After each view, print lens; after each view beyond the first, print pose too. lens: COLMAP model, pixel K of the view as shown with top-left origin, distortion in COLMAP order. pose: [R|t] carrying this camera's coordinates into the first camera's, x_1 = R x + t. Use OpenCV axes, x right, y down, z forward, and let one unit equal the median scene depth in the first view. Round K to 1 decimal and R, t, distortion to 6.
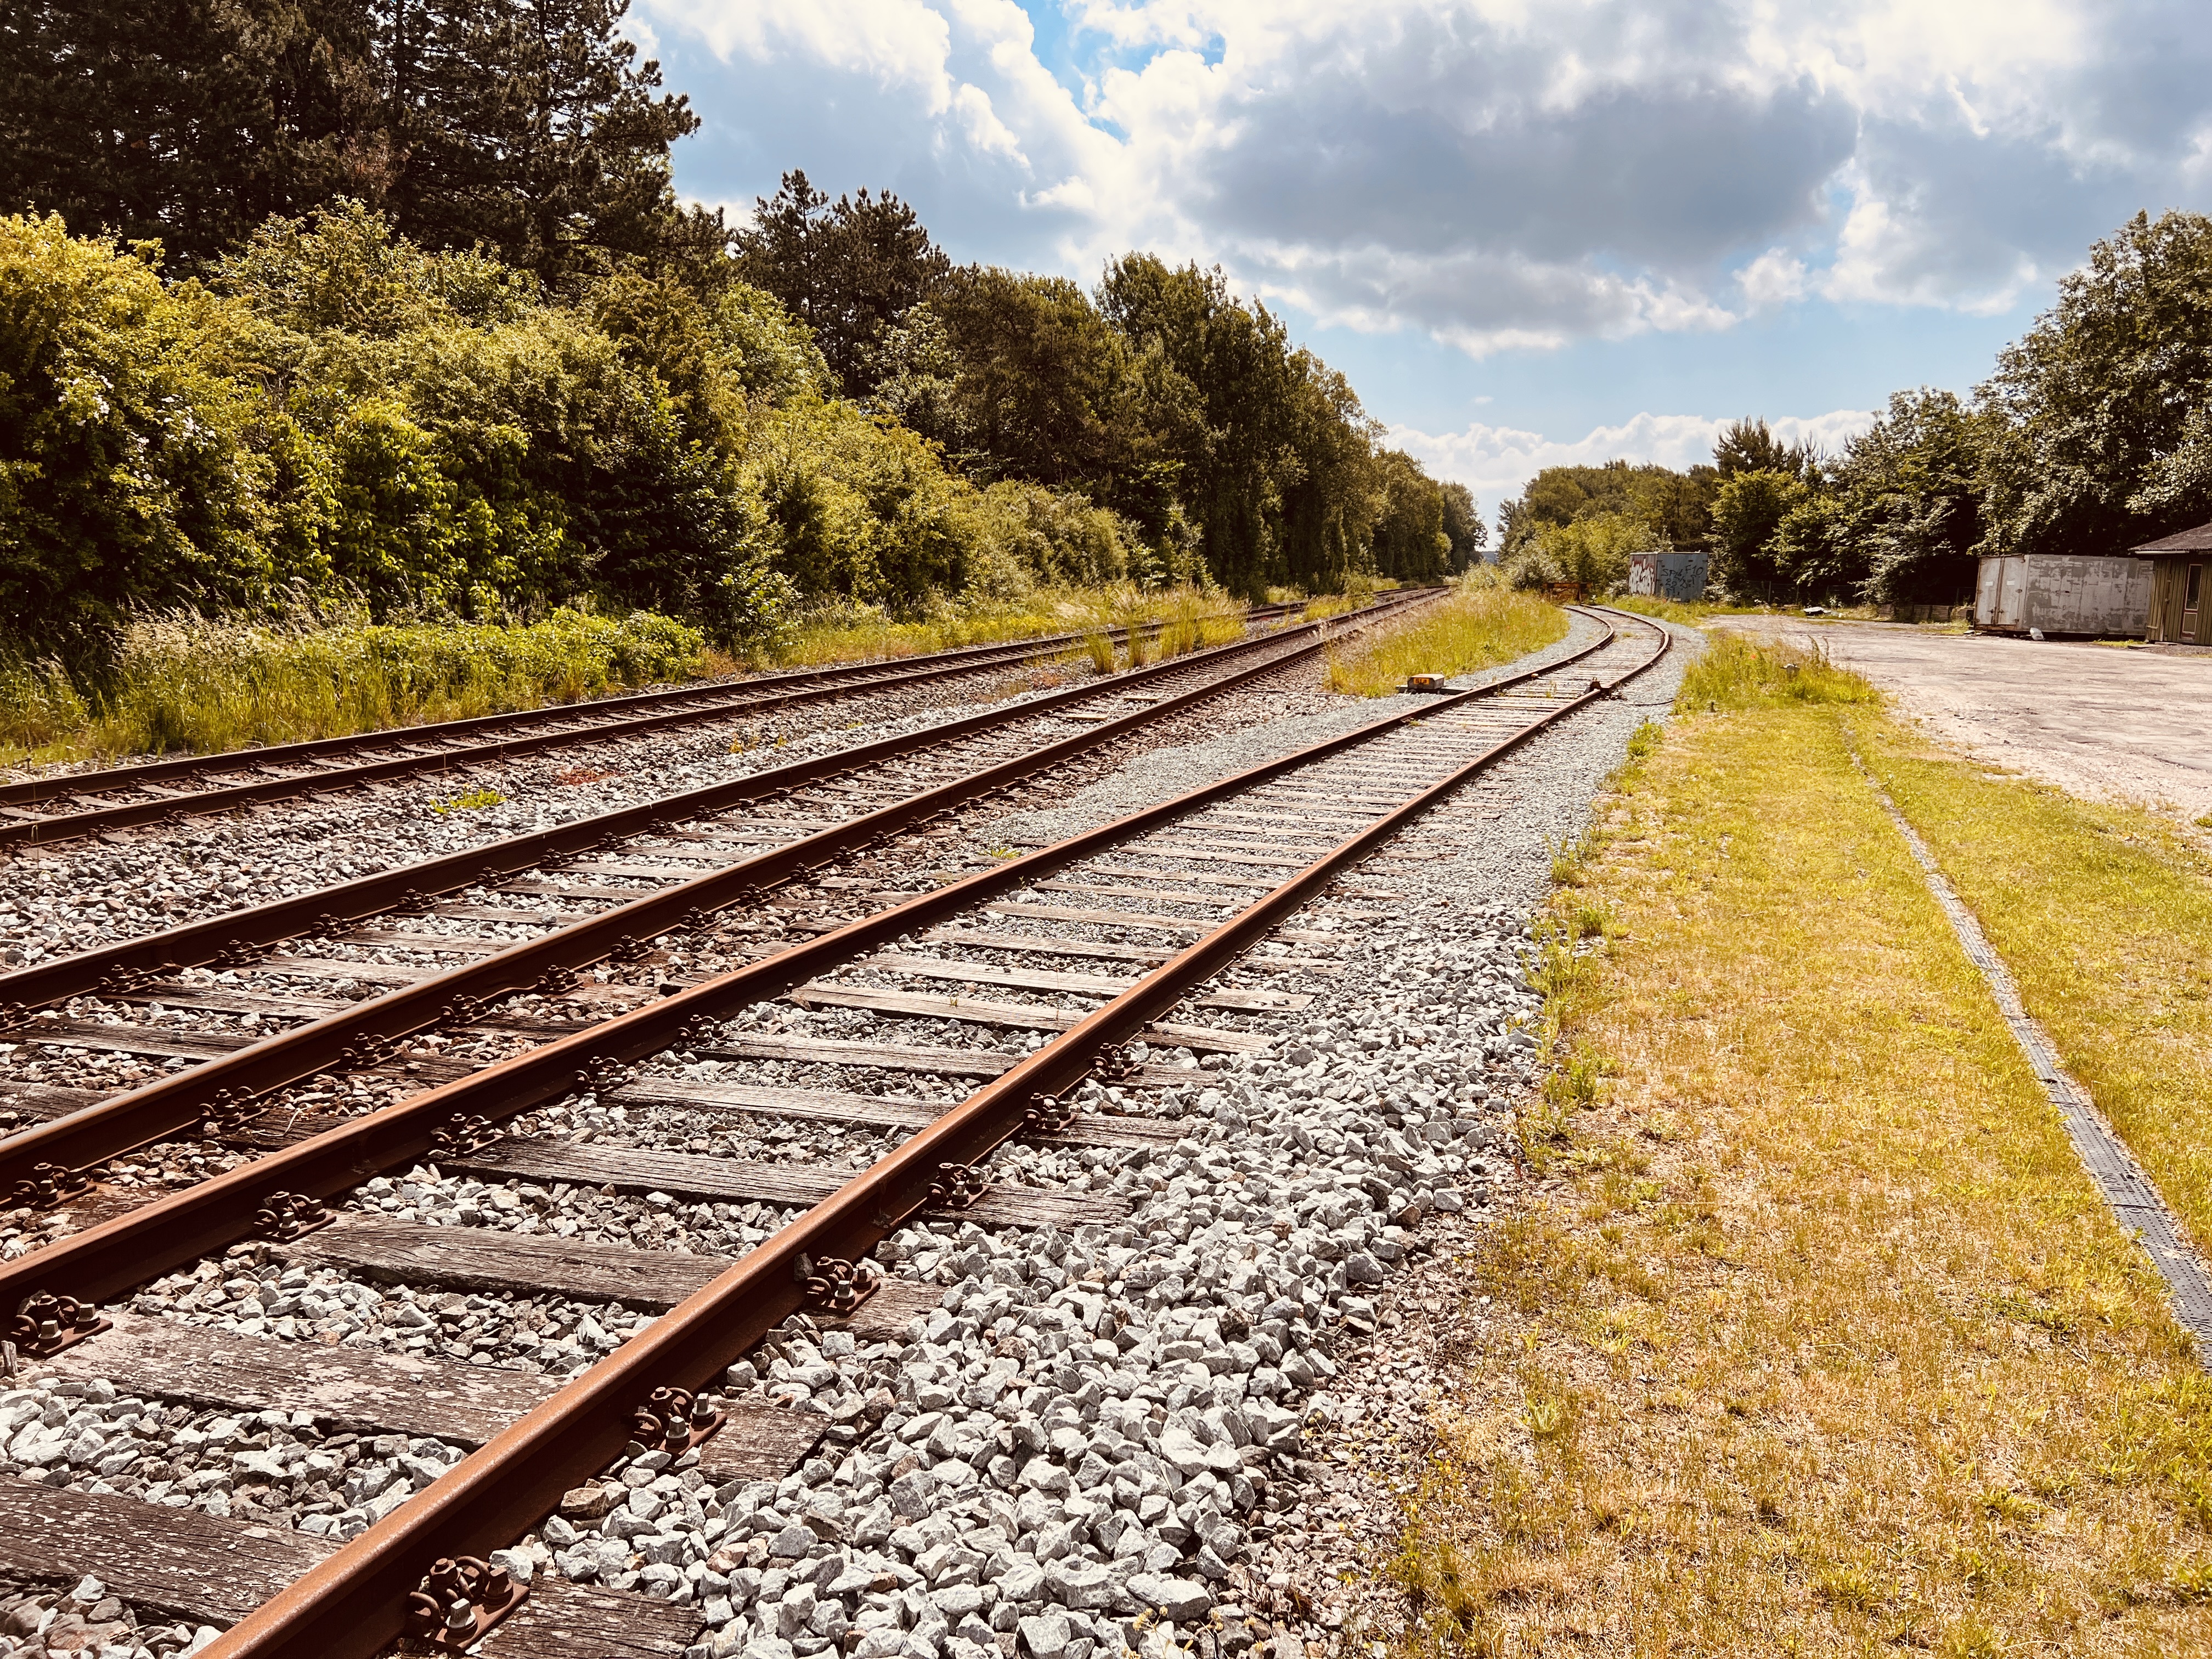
lens RADIAL K [[1662.1, 0, 1086.7], [0, 1662.1, 838.0], [0, 0, 1]] dist [0.008718, -0.008555]
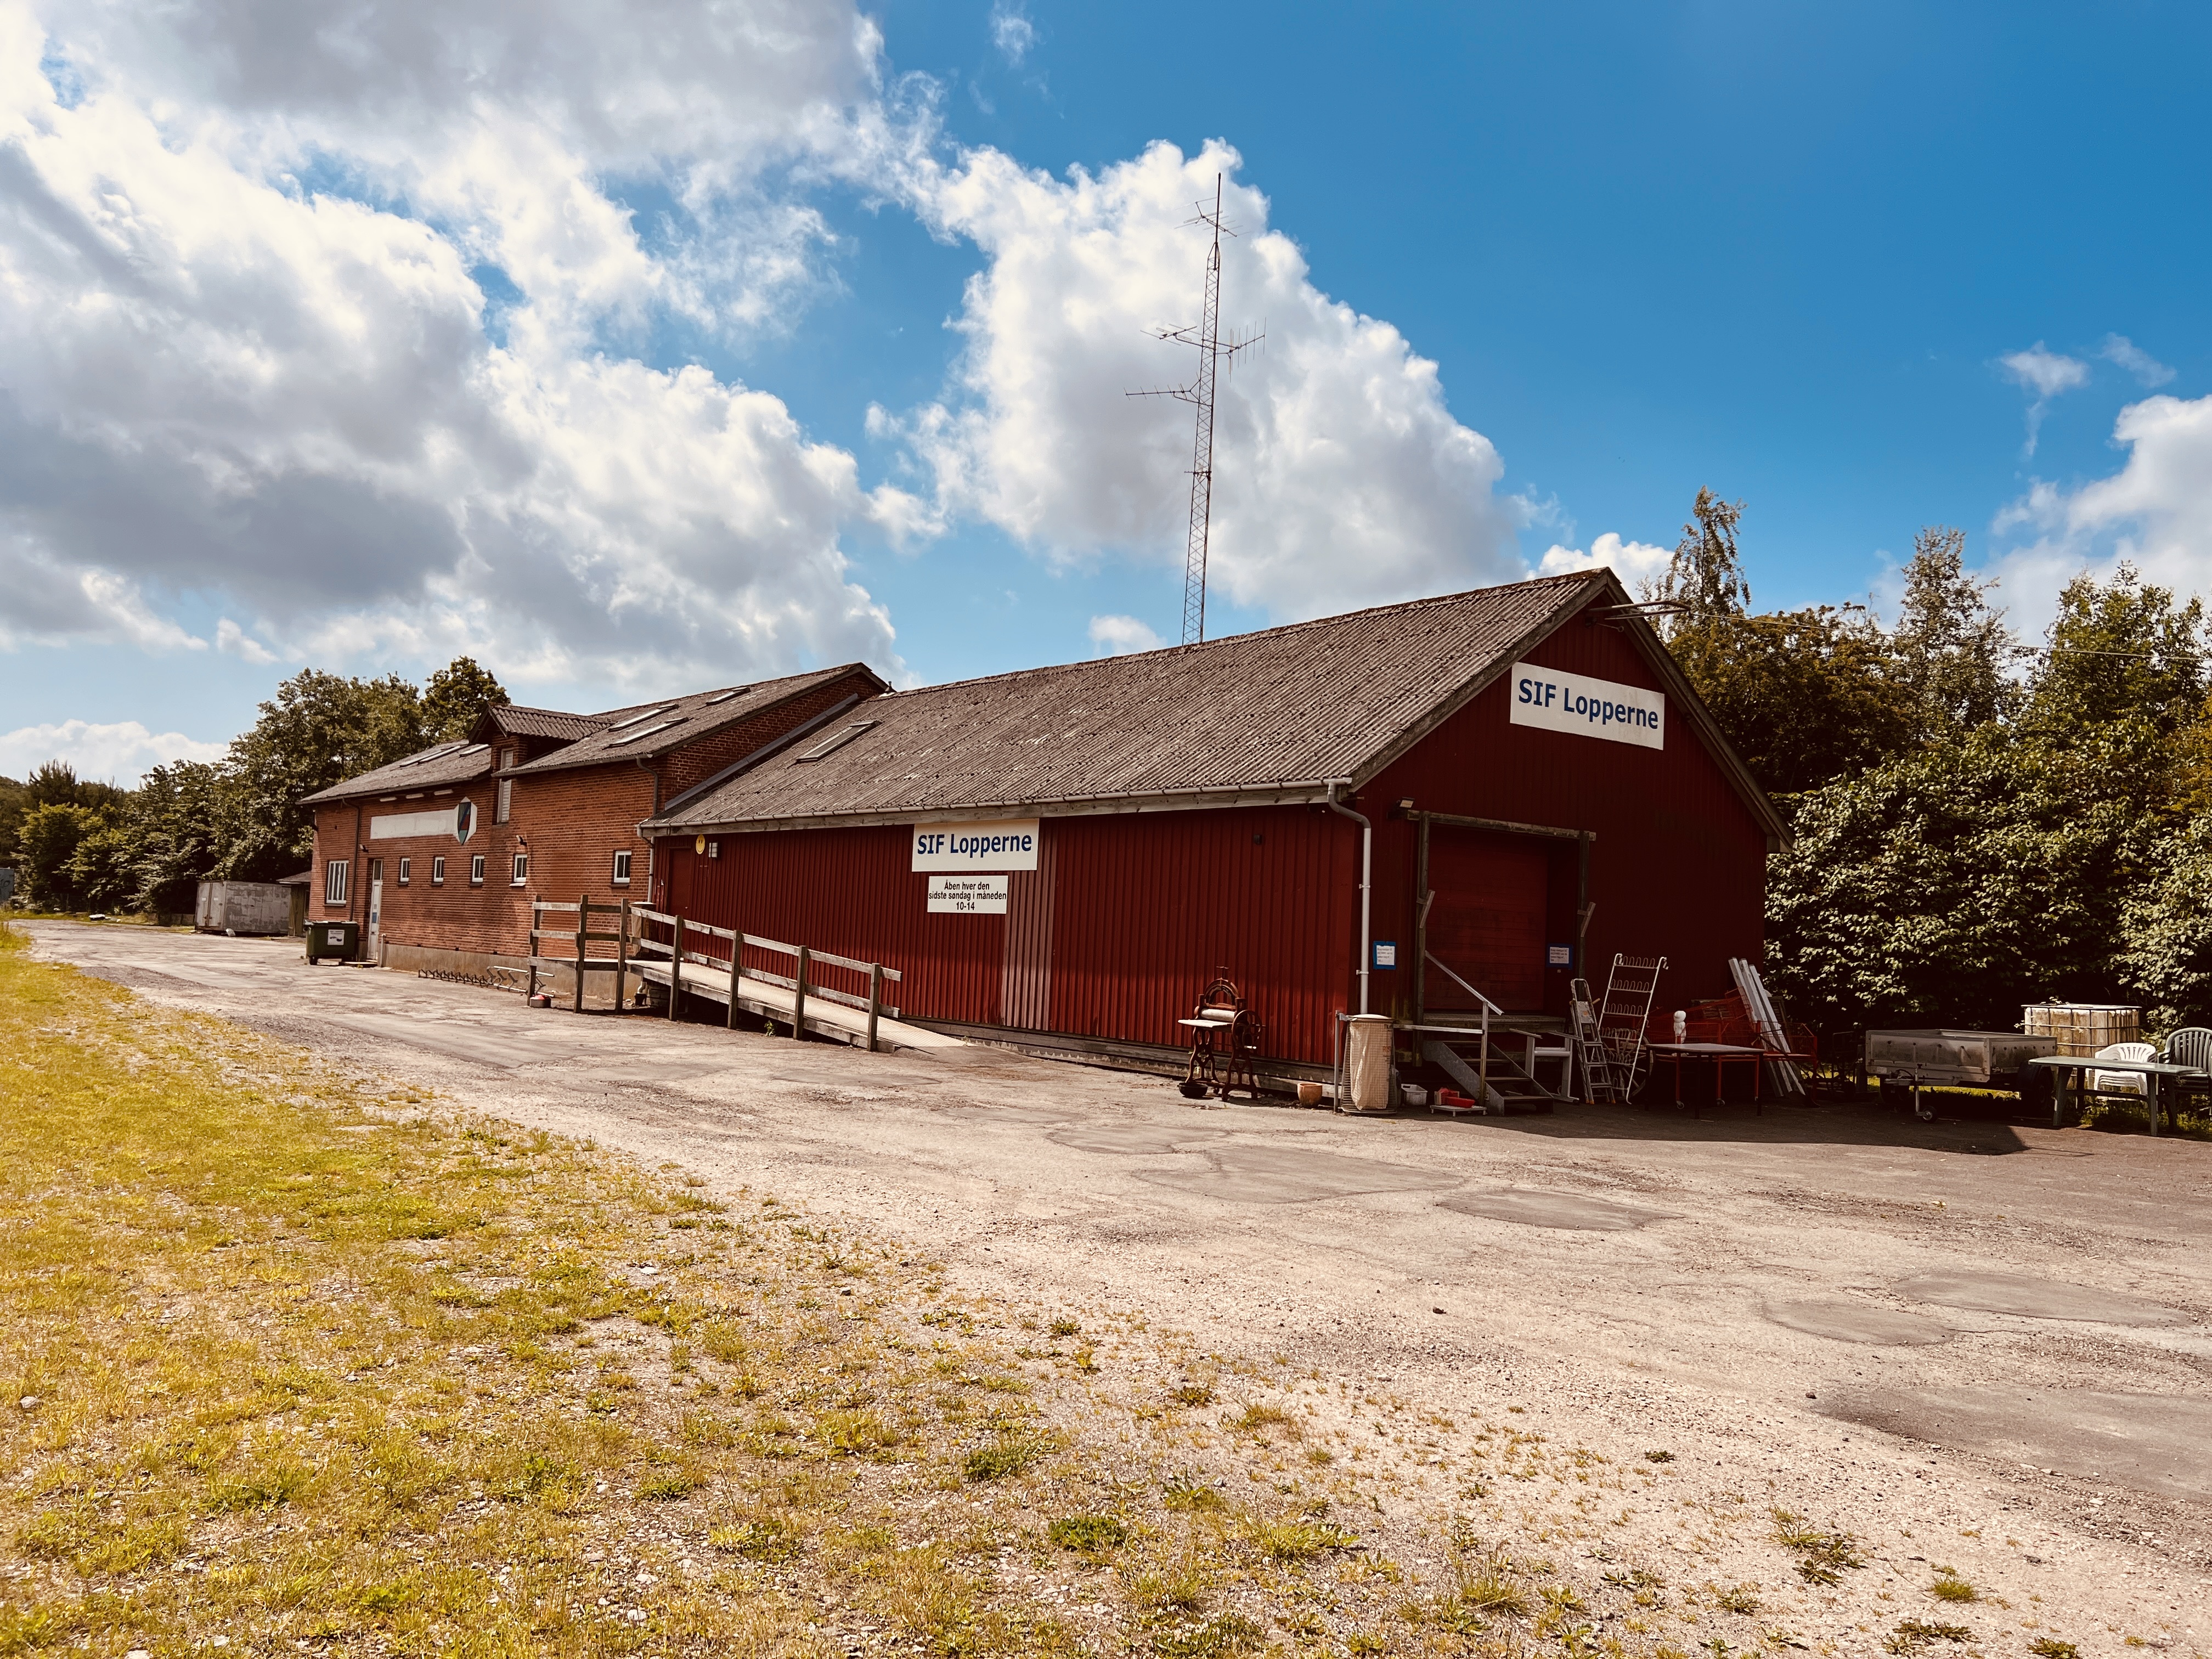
lens RADIAL K [[1675.3, 0, 1106.0], [0, 1675.3, 829.5], [0, 0, 1]] dist [0.007568, -0.006216]
pose [[0.620260, 0.063755, 0.781801, -0.362974], [0.089582, 0.984413, -0.151350, 0.227587], [-0.779264, 0.163911, 0.604881, -1.456304]]
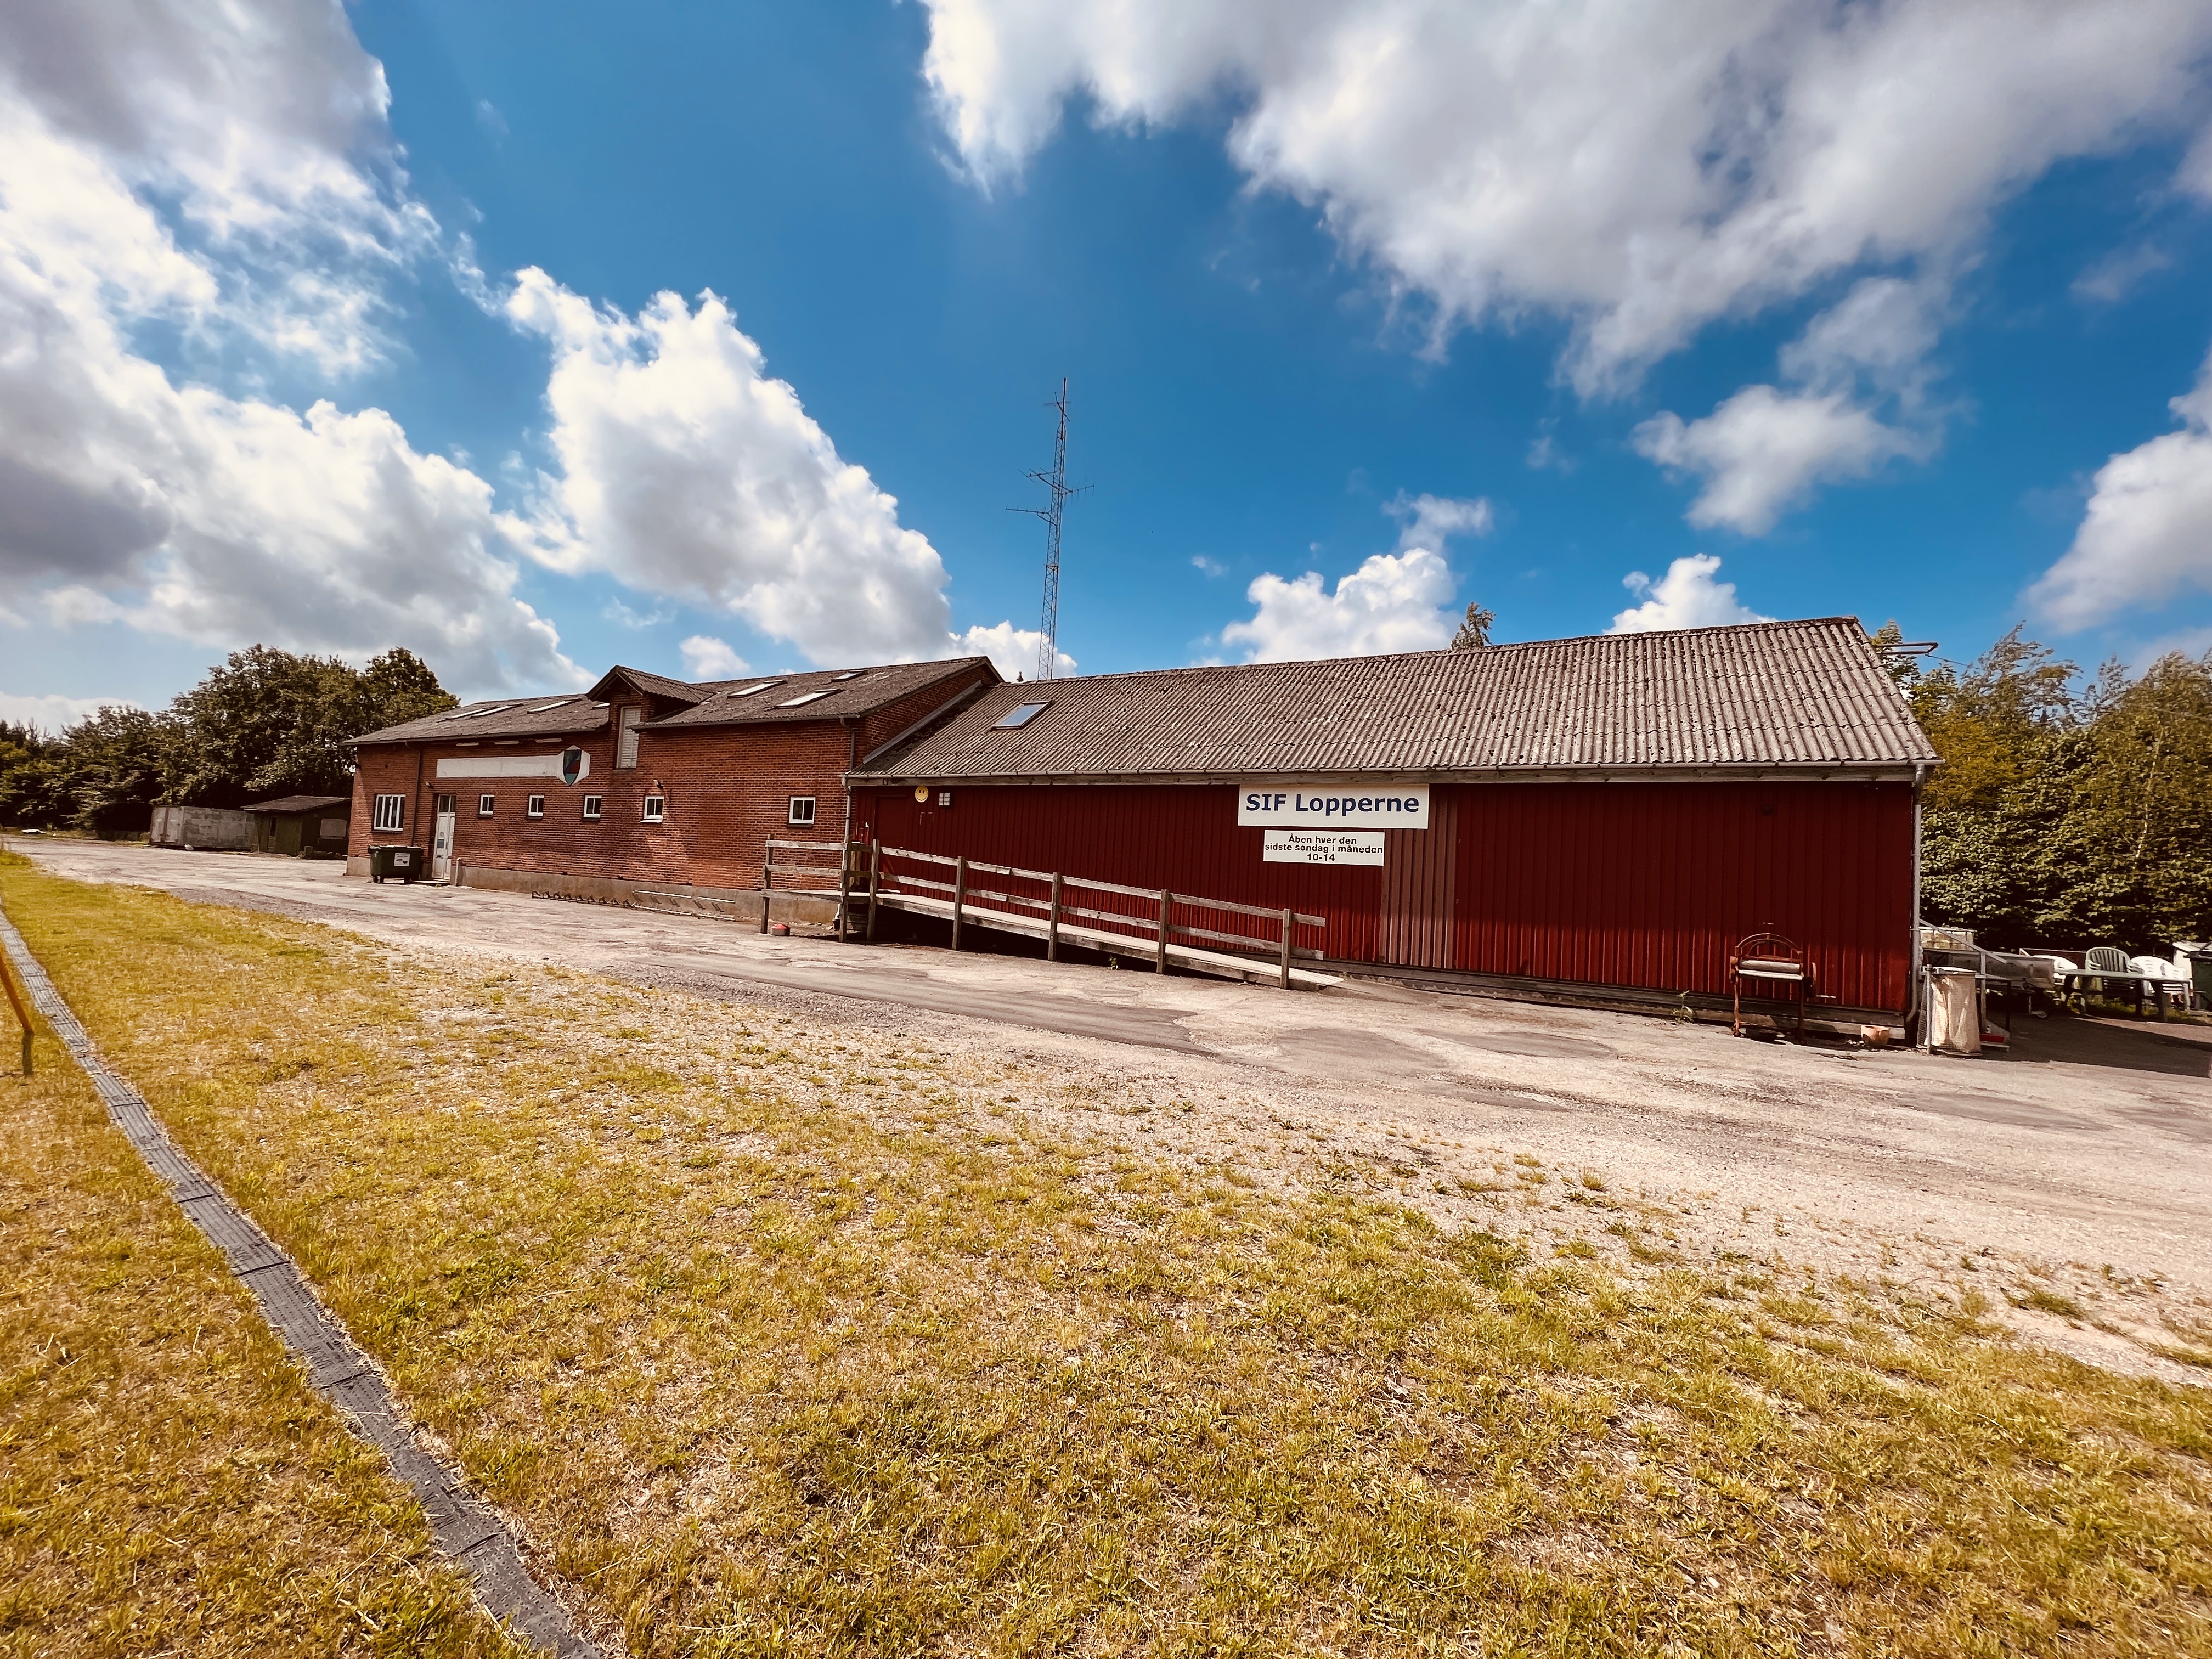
lens RADIAL K [[899.8, 0, 1106.0], [0, 899.8, 829.5], [0, 0, 1]] dist [0.002215, 0.000334]
pose [[0.301406, 0.048774, 0.952248, -0.264252], [0.100753, 0.991471, -0.082674, 0.126695], [-0.948158, 0.120860, 0.293921, -0.793142]]
